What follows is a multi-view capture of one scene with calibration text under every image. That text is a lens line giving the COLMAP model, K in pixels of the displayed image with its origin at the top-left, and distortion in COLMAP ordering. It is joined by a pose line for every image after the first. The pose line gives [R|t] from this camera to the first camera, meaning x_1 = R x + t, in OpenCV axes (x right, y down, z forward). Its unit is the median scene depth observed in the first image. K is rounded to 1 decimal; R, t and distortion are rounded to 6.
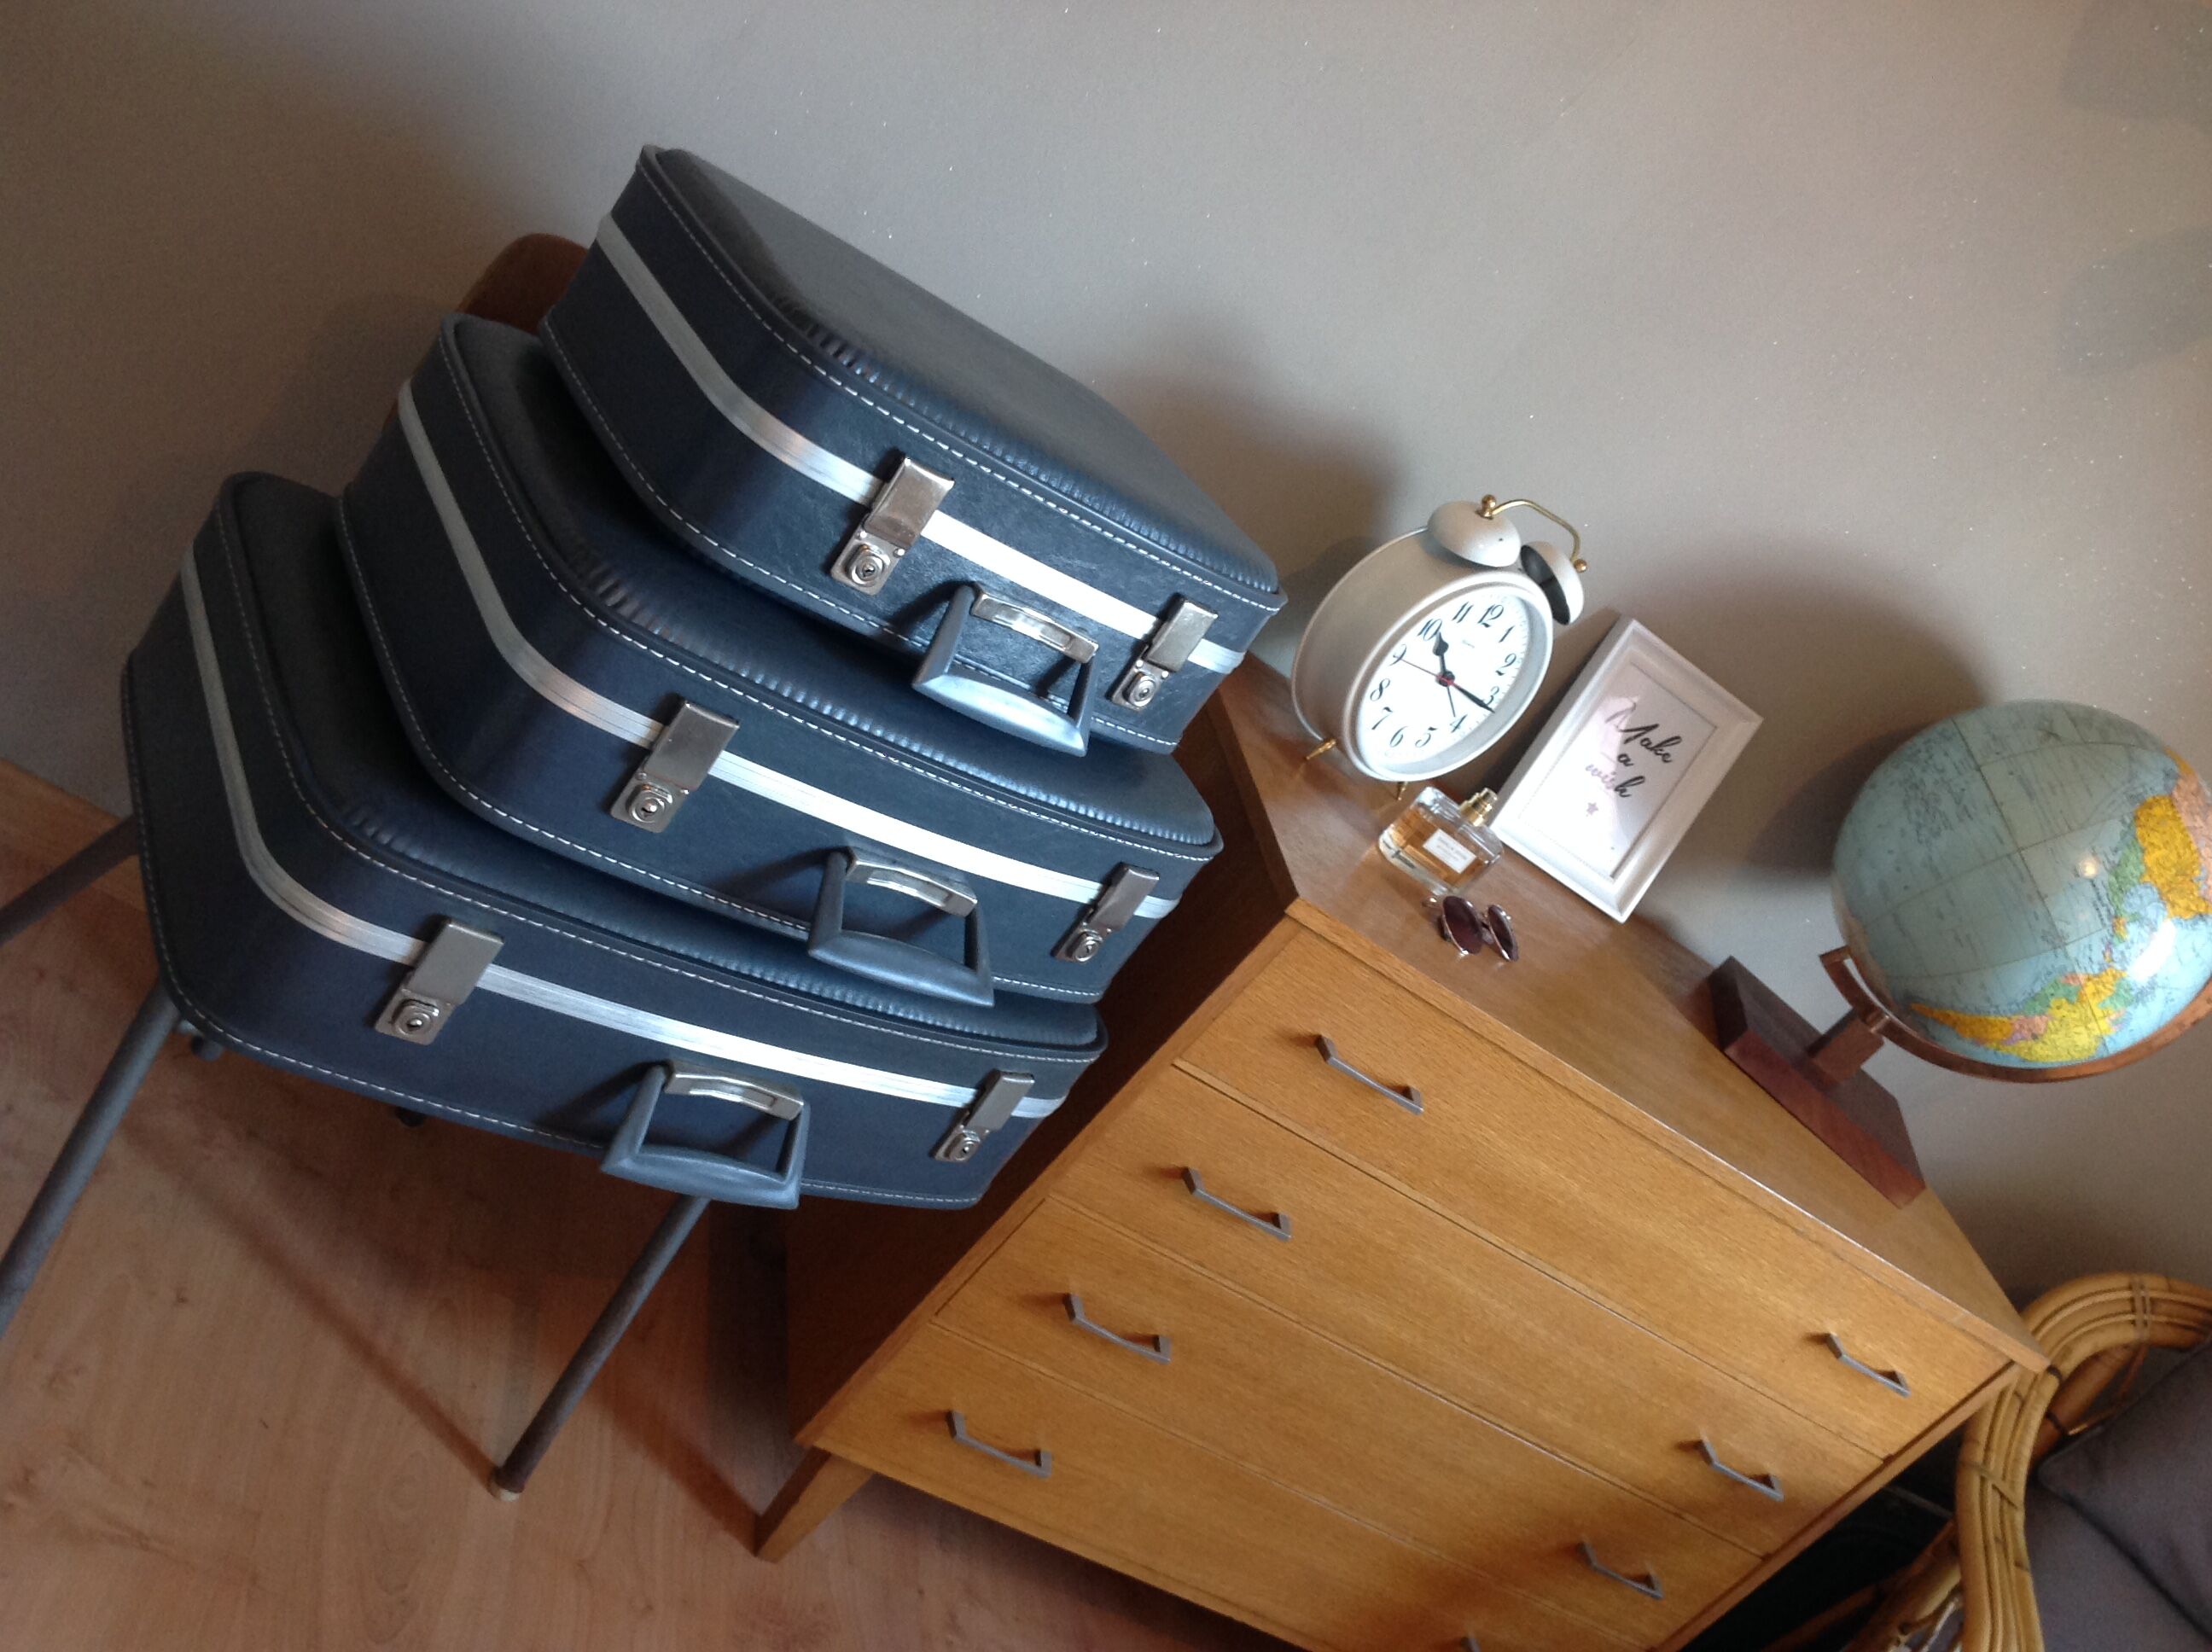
lens RADIAL K [[2095.9, 0, 1123.6], [0, 2095.9, 846.5], [0, 0, 1]] dist [0.134489, -0.290385]
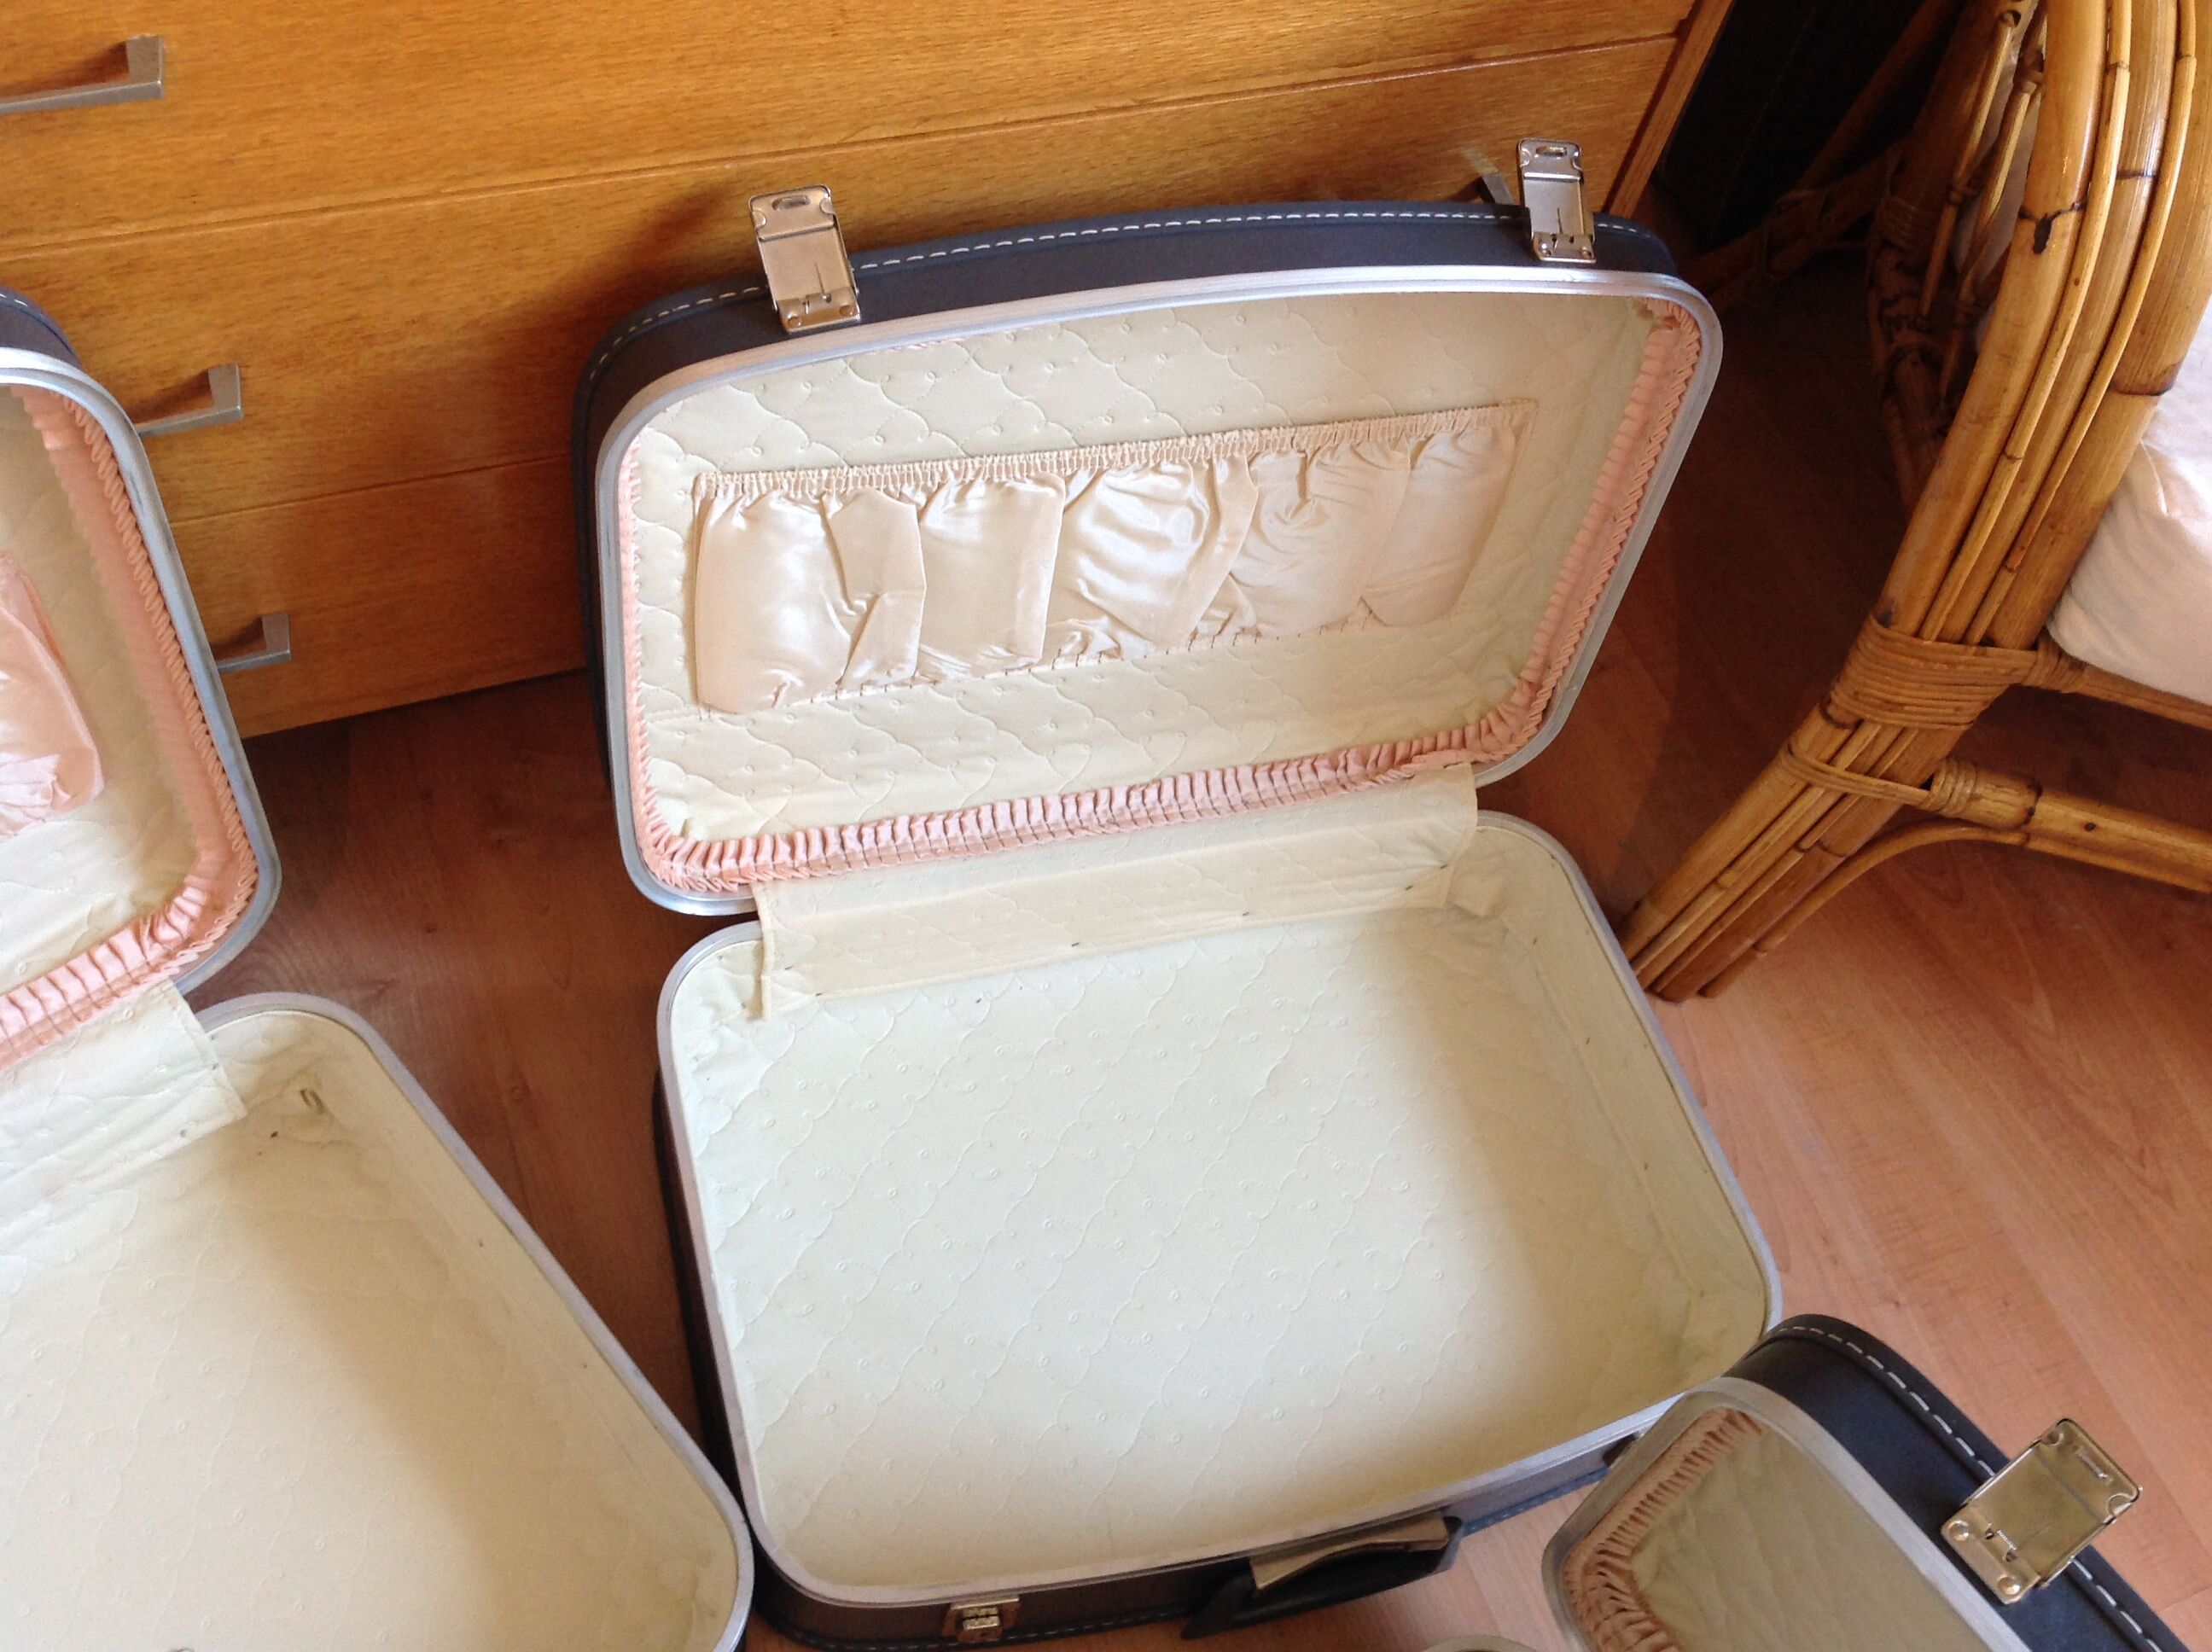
lens RADIAL K [[2078.1, 0, 1106.0], [0, 2078.1, 826.0], [0, 0, 1]] dist [0.122734, -0.286433]
pose [[0.859197, -0.409907, -0.306197, 0.288485], [0.511268, 0.710811, 0.483066, 0.169726], [0.019636, -0.571597, 0.820299, 0.518307]]
